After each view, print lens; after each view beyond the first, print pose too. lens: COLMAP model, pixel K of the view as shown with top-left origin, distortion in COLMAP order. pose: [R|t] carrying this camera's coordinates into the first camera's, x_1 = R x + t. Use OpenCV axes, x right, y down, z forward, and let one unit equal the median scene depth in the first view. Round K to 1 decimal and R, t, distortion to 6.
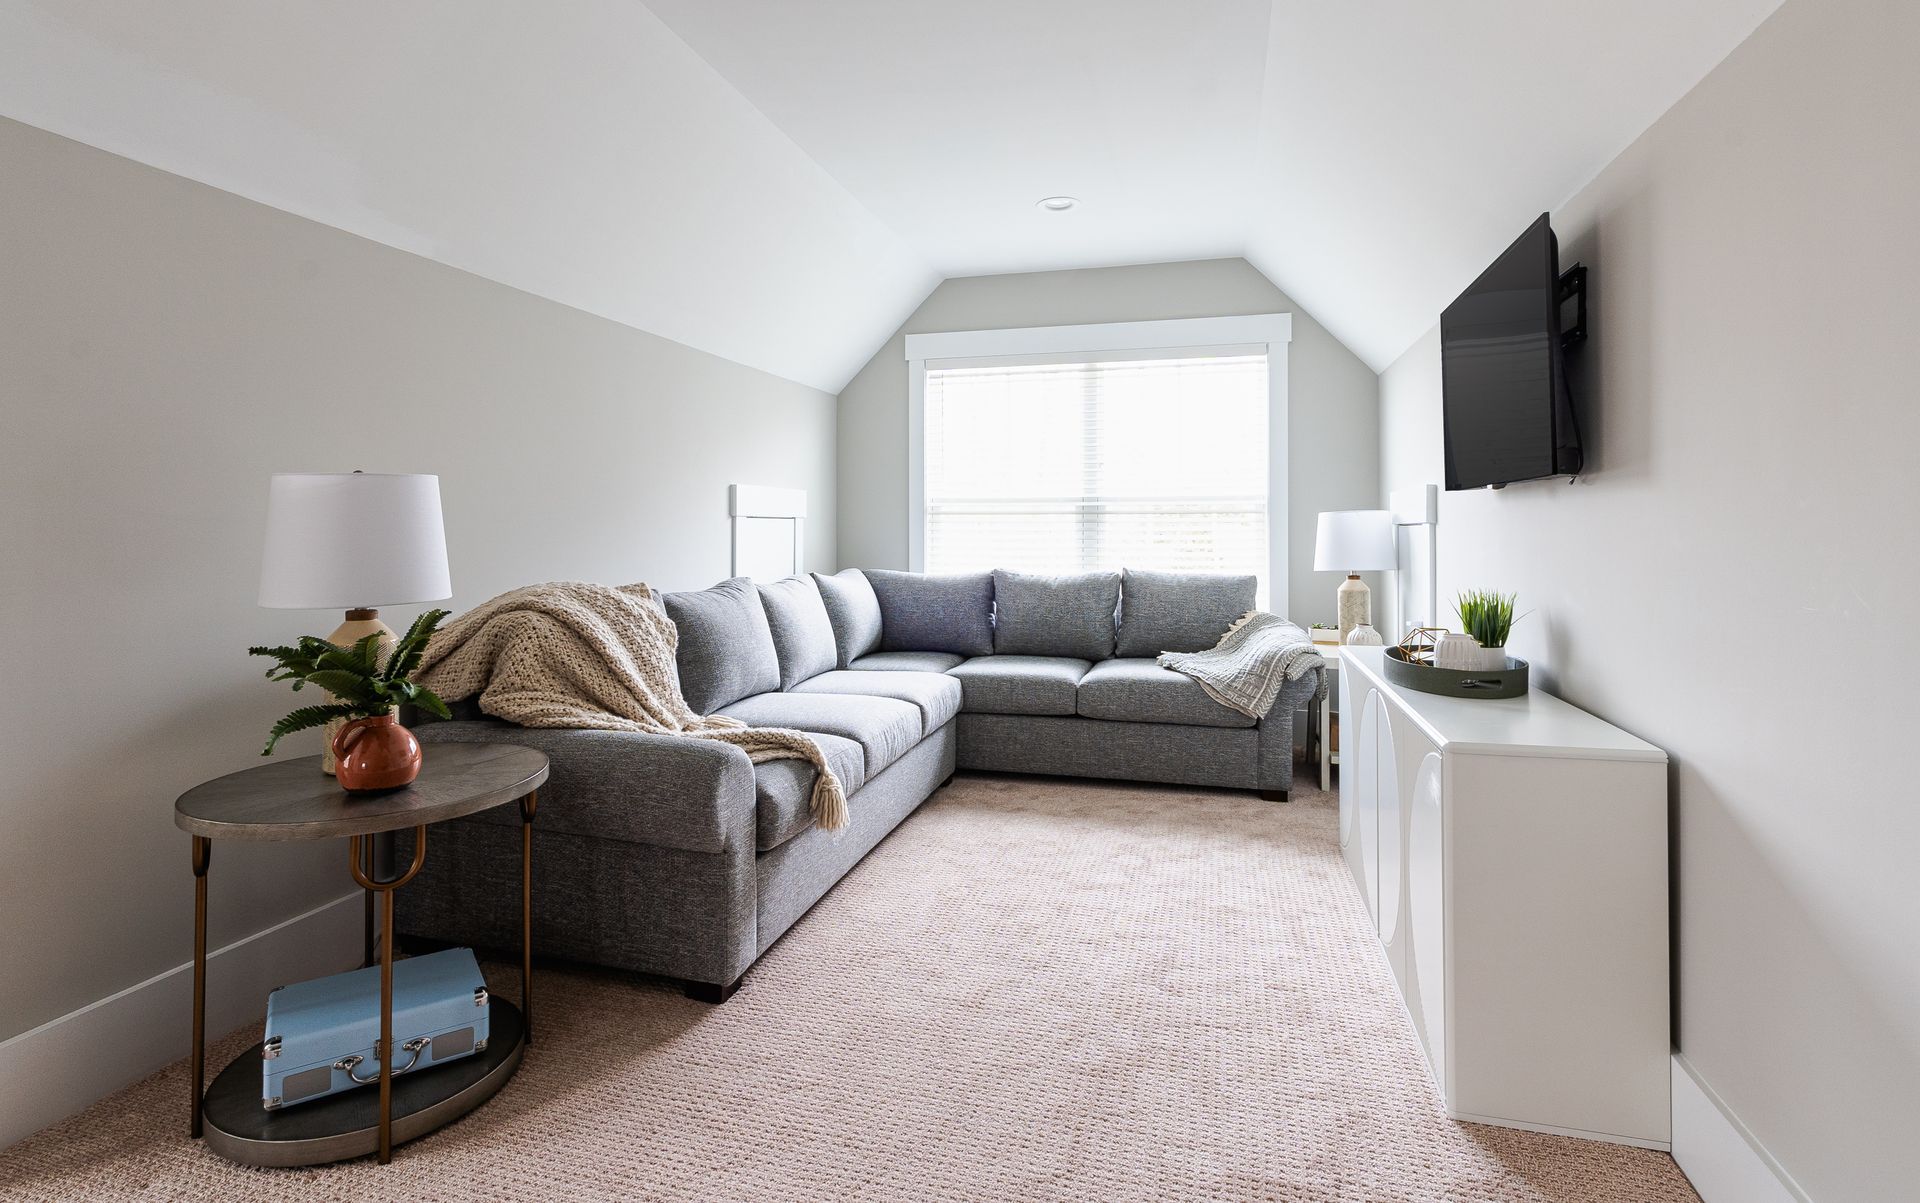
lens RADIAL K [[944.1, 0, 958.6], [0, 944.1, 533.4], [0, 0, 1]] dist [-0.001410, 0.000099]
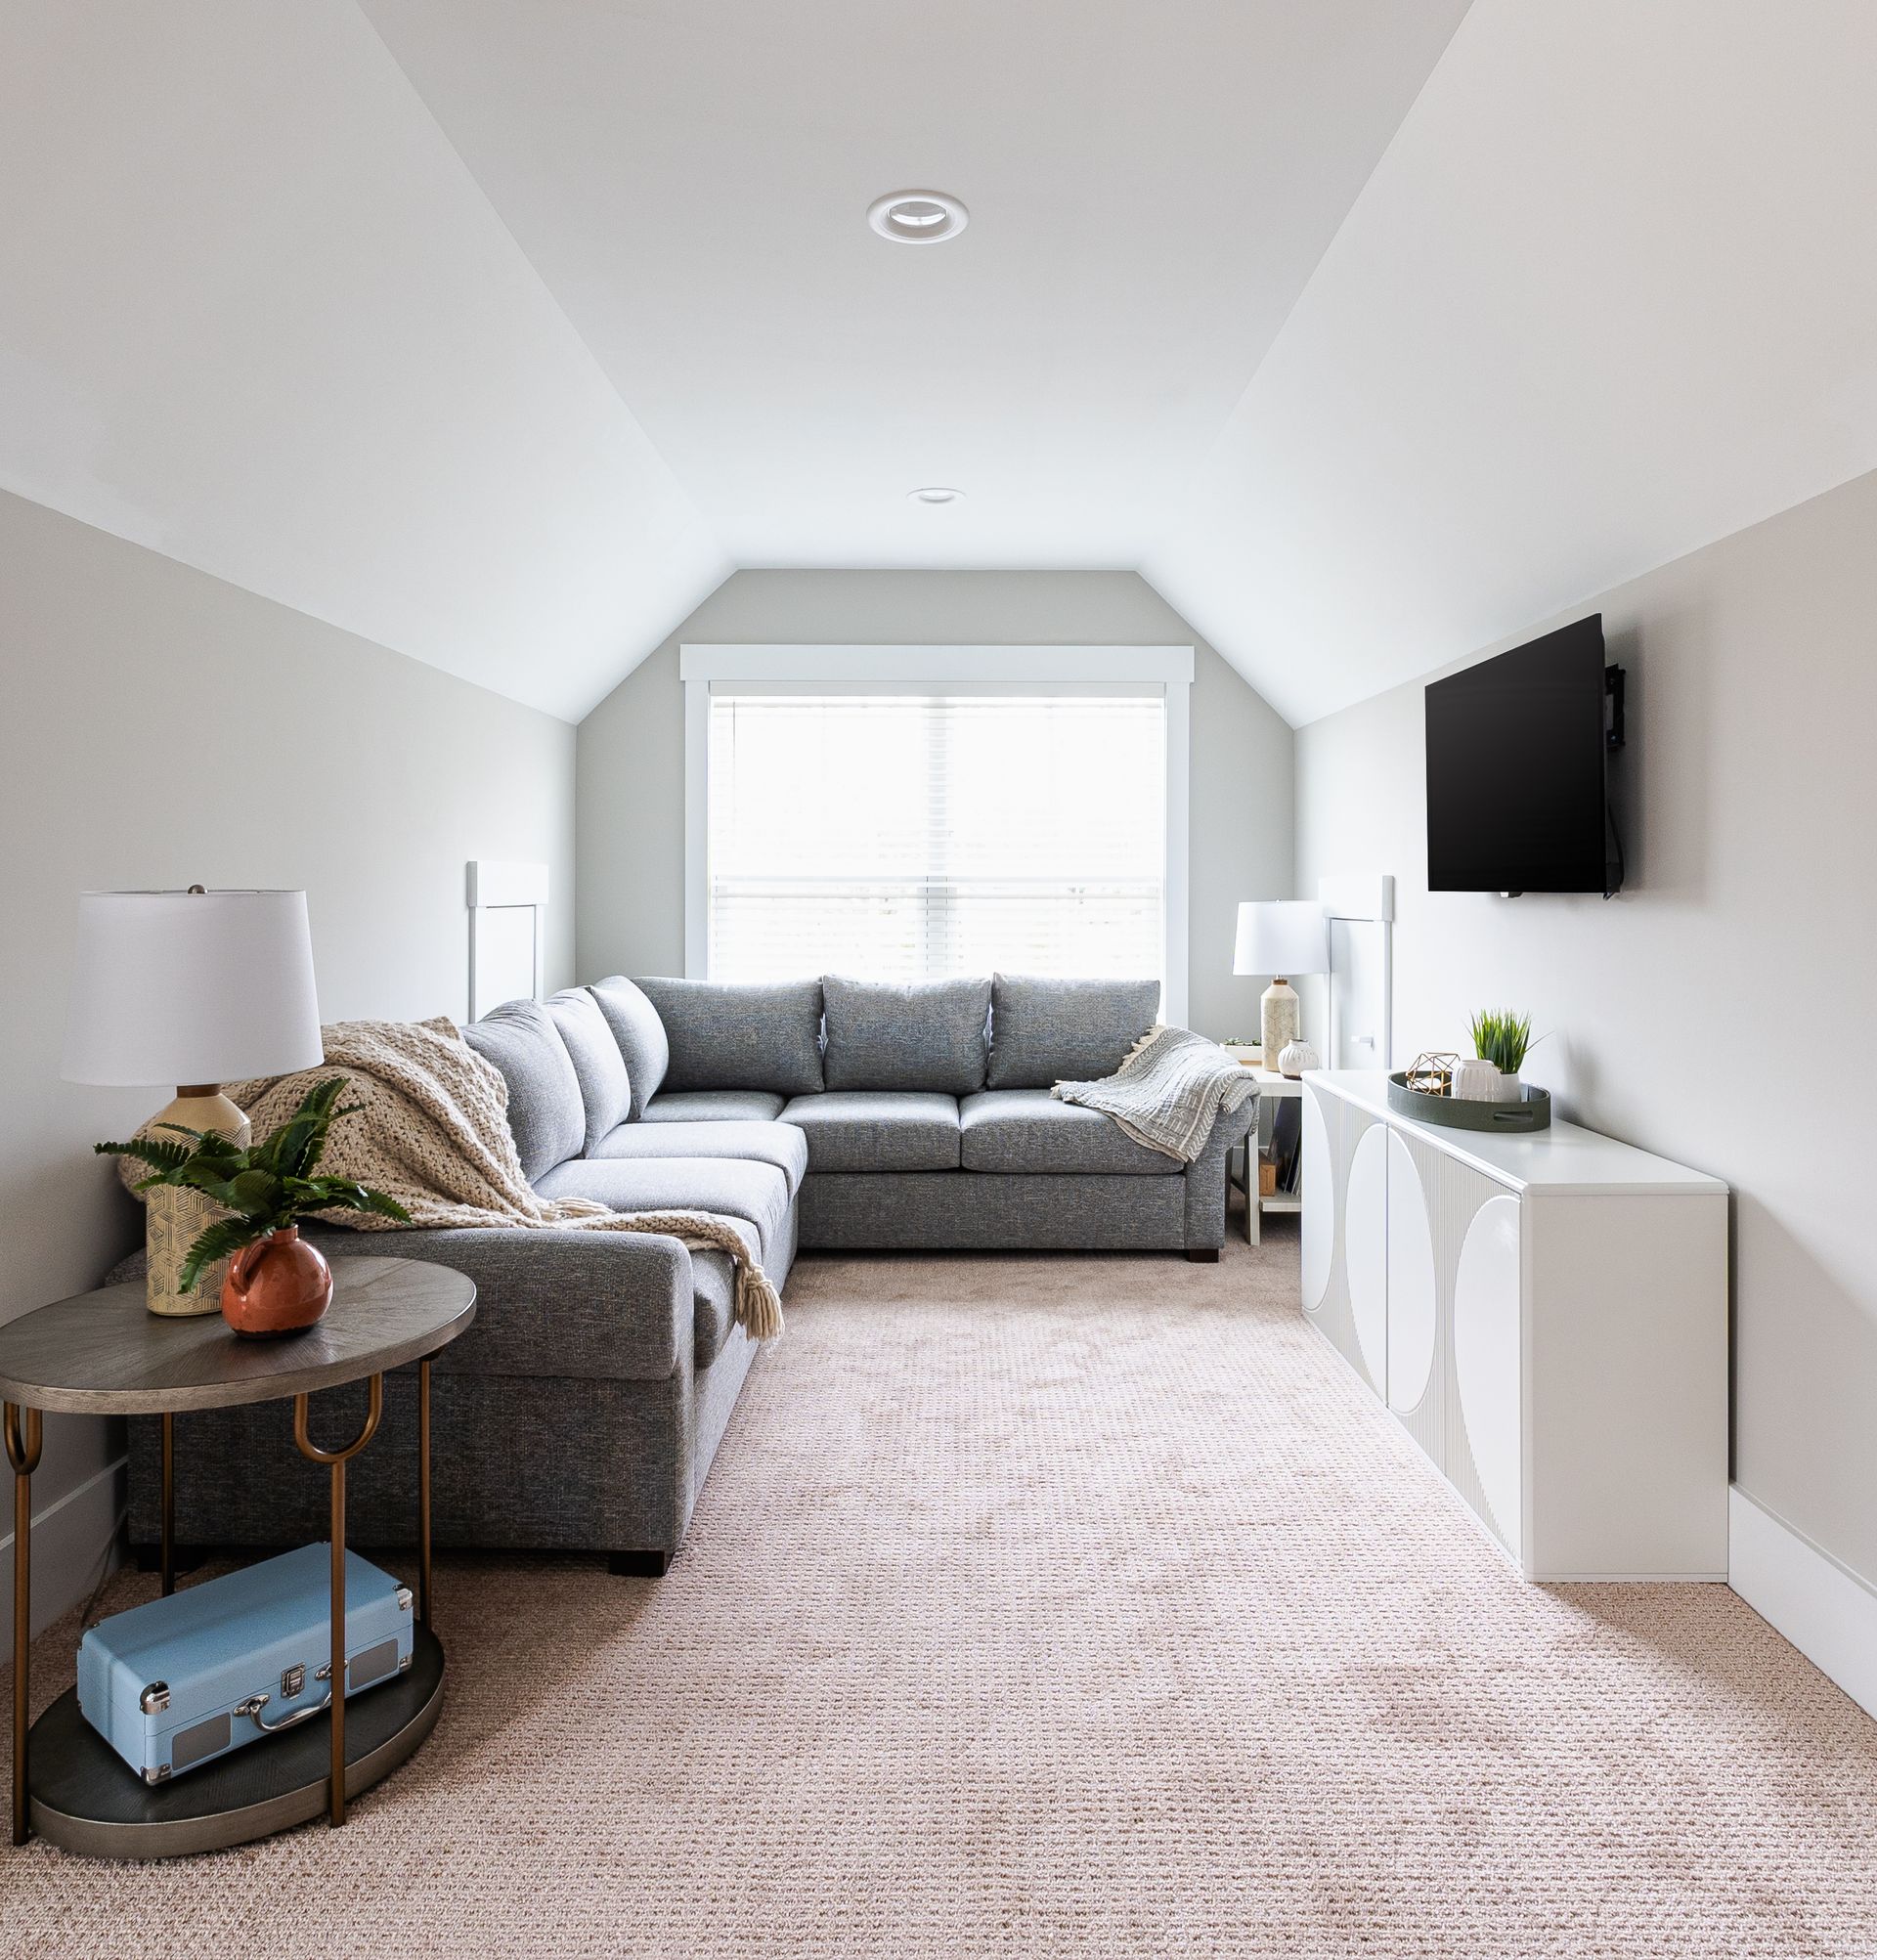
lens RADIAL K [[1377.3, 0, 959.7], [0, 1377.3, 910.8], [0, 0, 1]] dist [-0.003948, 0.000866]
pose [[0.962252, -0.000977, 0.272160, -0.186780], [-0.002196, 0.999933, 0.011356, -0.030587], [-0.272153, -0.011525, 0.962185, -0.075481]]
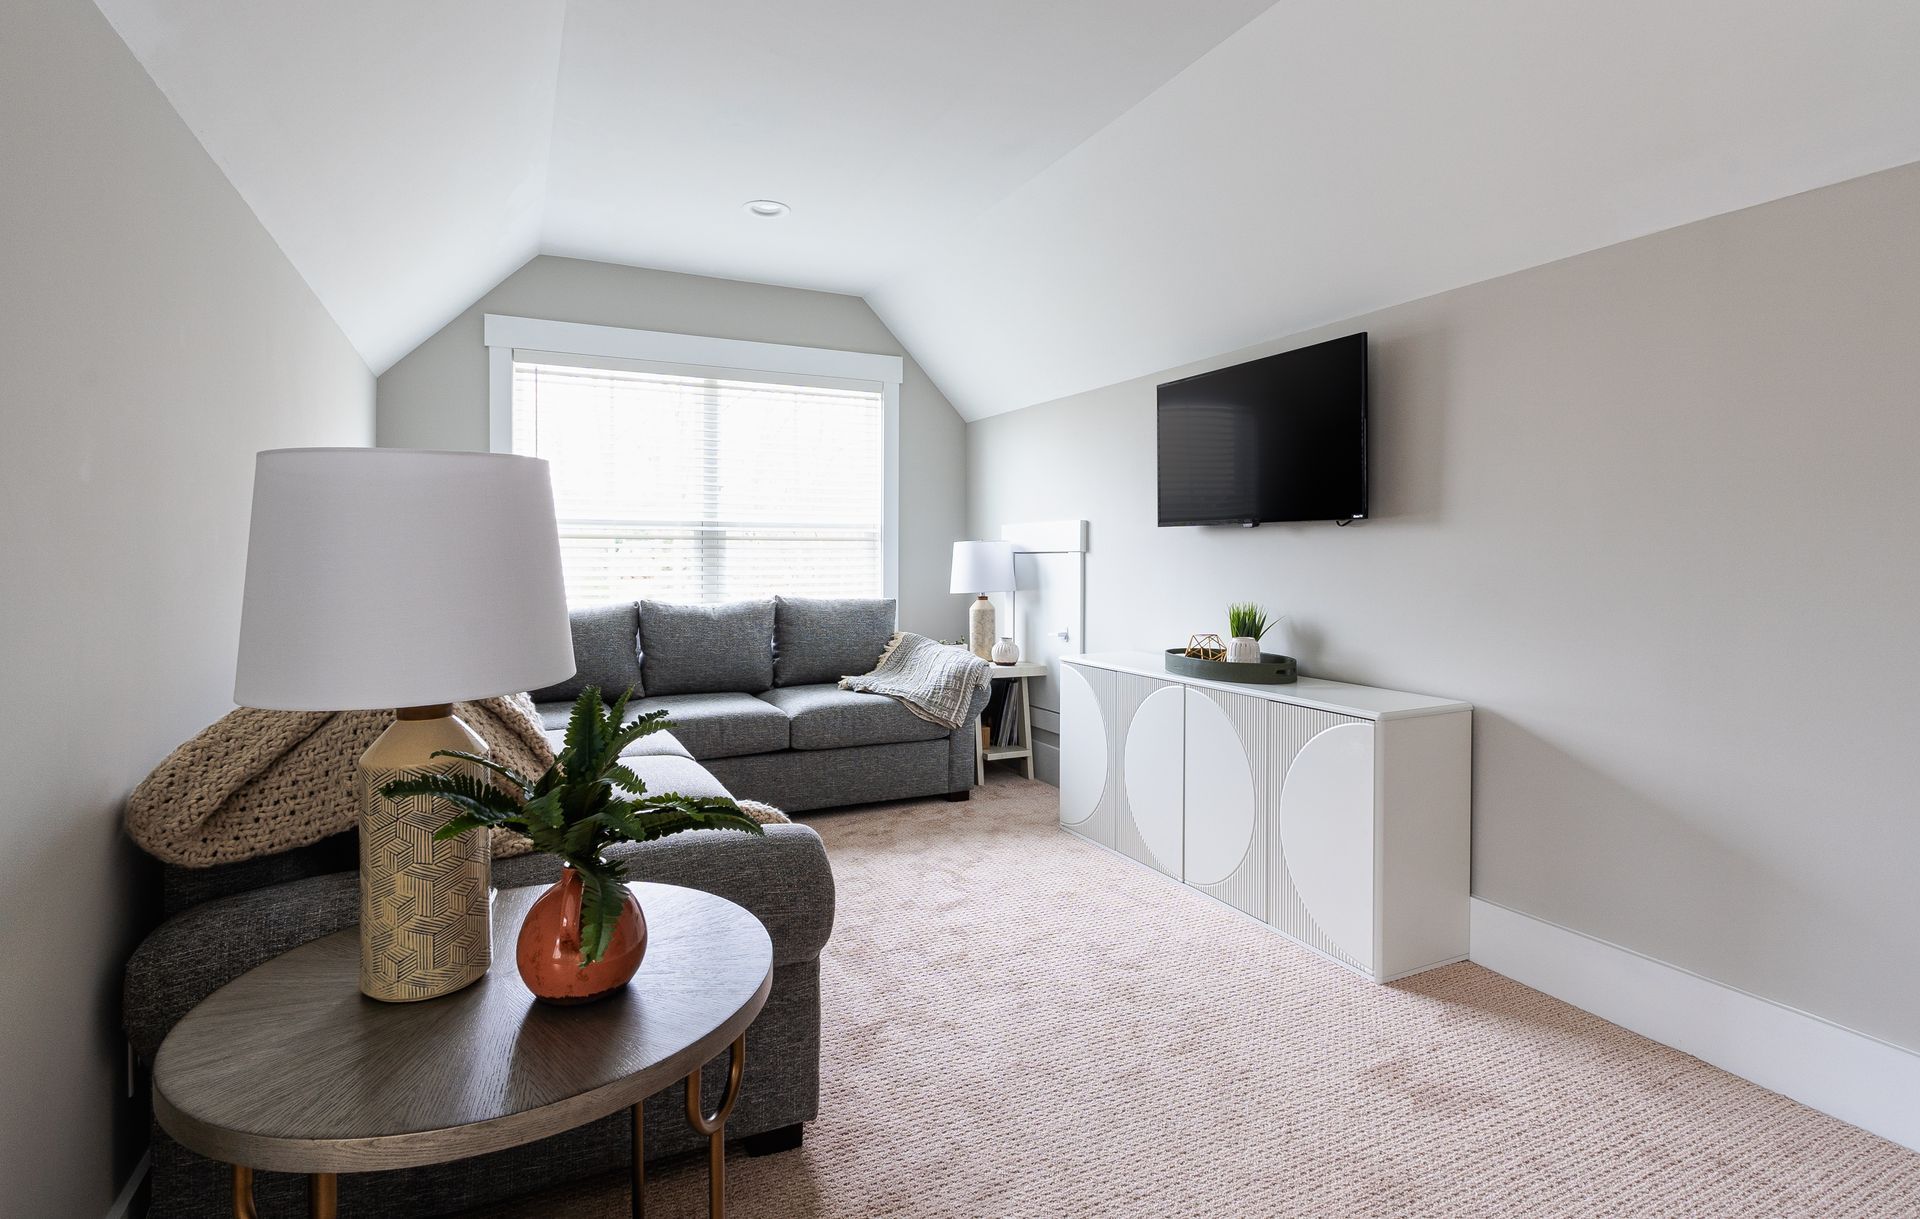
lens RADIAL K [[928.4, 0, 957.3], [0, 928.4, 577.8], [0, 0, 1]] dist [-0.001593, -0.000333]
pose [[0.747036, -0.013435, 0.664648, -0.389590], [-0.000035, 0.999795, 0.020249, -0.001358], [-0.664784, -0.015150, 0.746882, 0.189024]]
